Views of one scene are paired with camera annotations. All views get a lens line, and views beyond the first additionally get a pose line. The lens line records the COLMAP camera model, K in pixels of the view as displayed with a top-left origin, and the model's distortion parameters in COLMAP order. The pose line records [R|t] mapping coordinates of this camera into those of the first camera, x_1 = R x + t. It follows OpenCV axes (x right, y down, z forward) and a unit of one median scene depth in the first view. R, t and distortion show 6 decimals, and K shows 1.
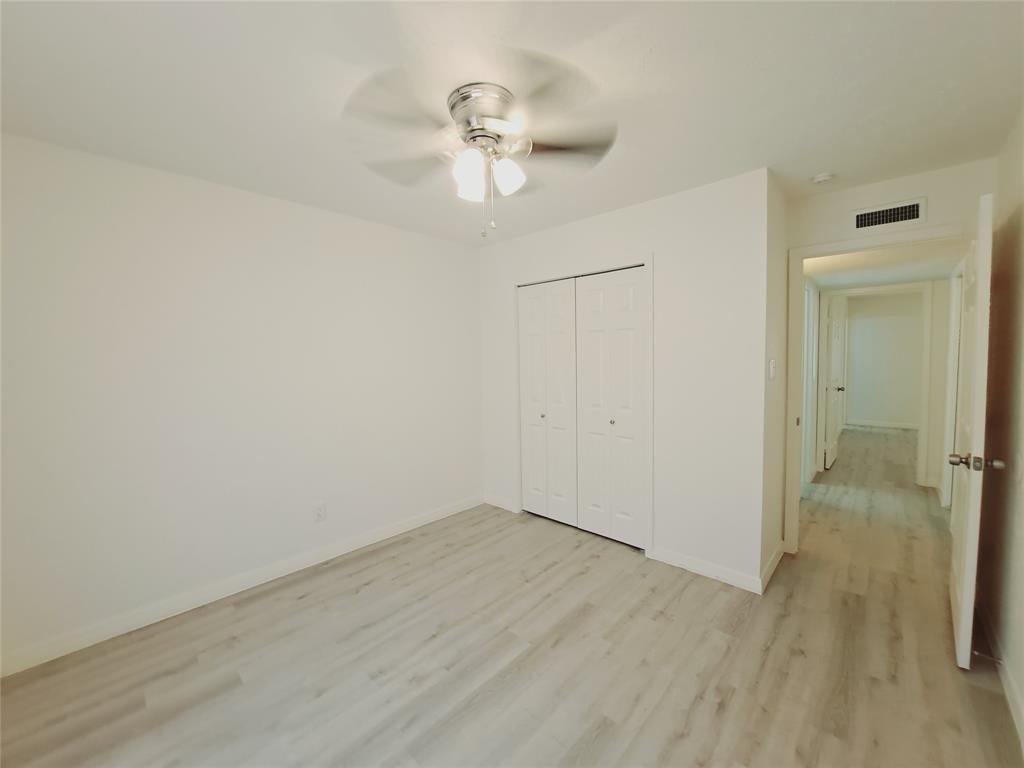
lens RADIAL K [[410.4, 0, 503.0], [0, 410.4, 378.4], [0, 0, 1]] dist [-0.014726, -0.000224]
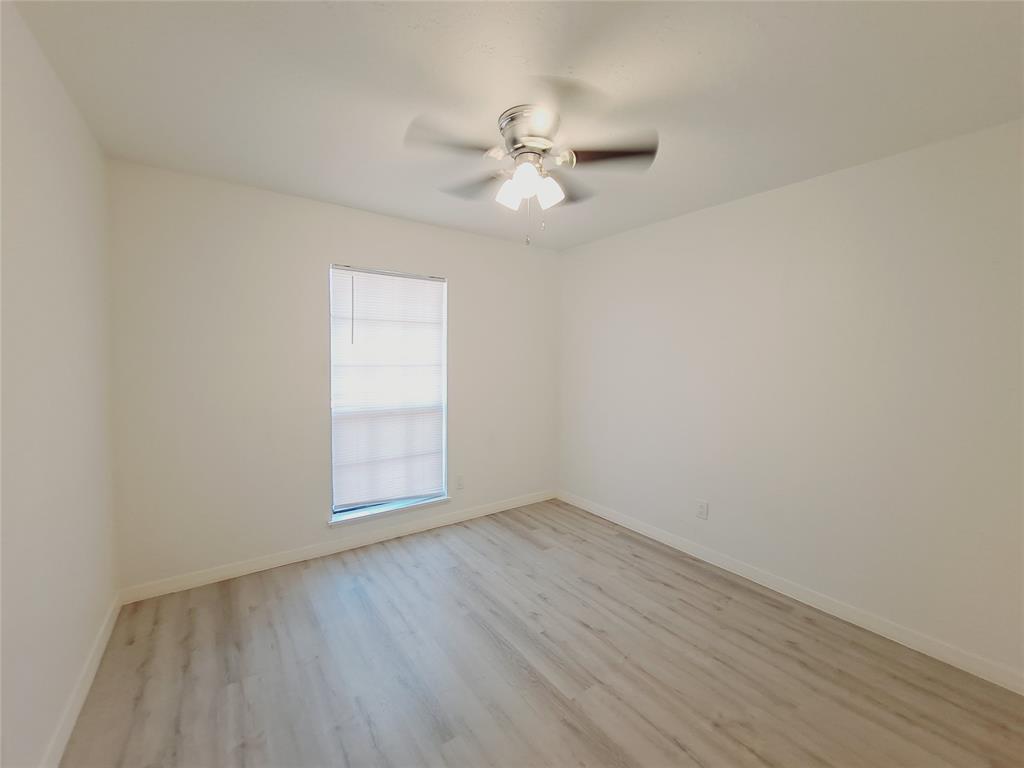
lens RADIAL K [[410.4, 0, 503.0], [0, 410.4, 378.4], [0, 0, 1]] dist [-0.014726, -0.000224]
pose [[-0.195985, 0.067760, -0.978263, 0.792794], [-0.060959, 0.994838, 0.081121, -0.062115], [0.978710, 0.075532, -0.190843, 0.885083]]
